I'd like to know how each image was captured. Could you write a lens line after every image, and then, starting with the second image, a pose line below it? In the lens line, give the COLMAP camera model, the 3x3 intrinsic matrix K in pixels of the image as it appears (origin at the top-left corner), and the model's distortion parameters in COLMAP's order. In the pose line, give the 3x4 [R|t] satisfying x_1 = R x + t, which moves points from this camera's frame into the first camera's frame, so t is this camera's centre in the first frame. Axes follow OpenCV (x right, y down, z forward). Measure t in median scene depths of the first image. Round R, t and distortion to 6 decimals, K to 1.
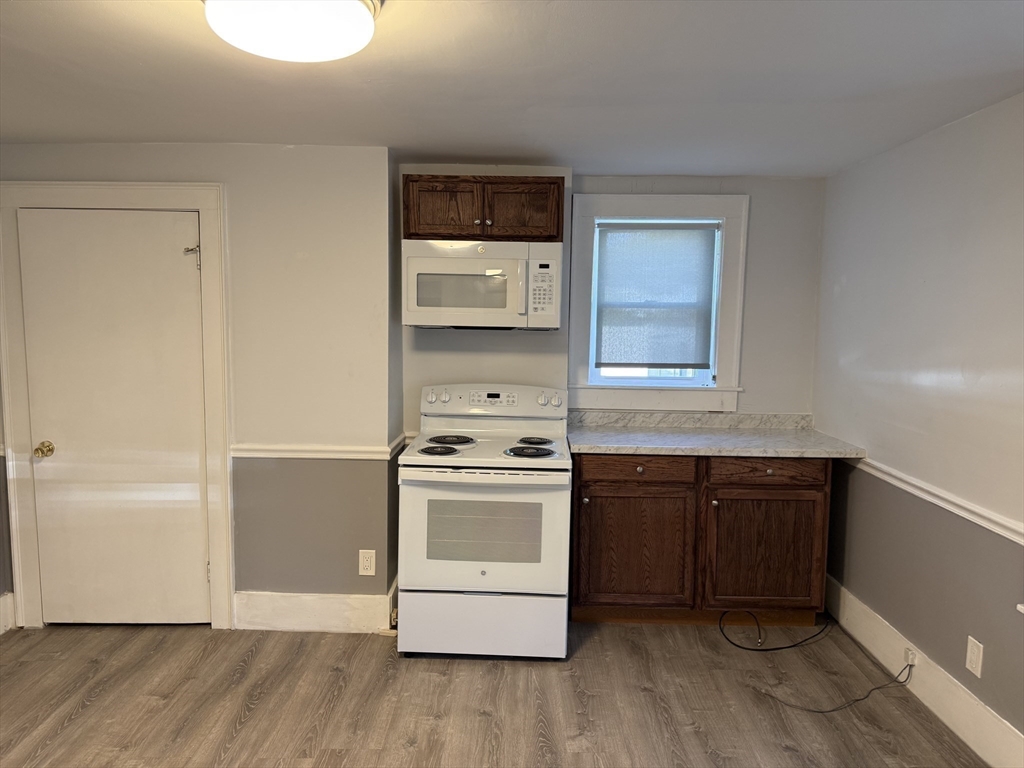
lens RADIAL K [[709.0, 0, 512.0], [0, 709.0, 384.0], [0, 0, 1]] dist [0.001655, 0.000376]
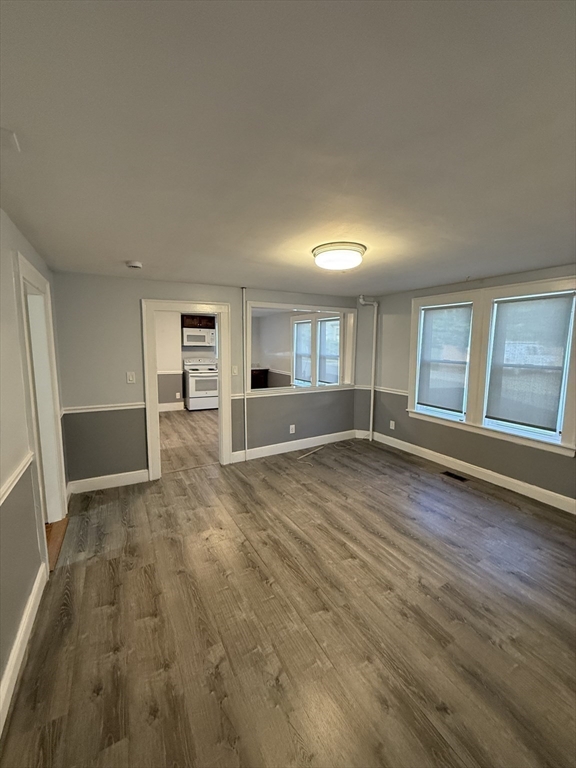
lens RADIAL K [[304.9, 0, 288.0], [0, 304.9, 384.0], [0, 0, 1]] dist [-0.001706, 0.000137]
pose [[0.855067, -0.065465, 0.514368, -0.631081], [0.035329, 0.997048, 0.068167, 0.061331], [-0.517313, -0.040115, 0.854856, -1.149711]]
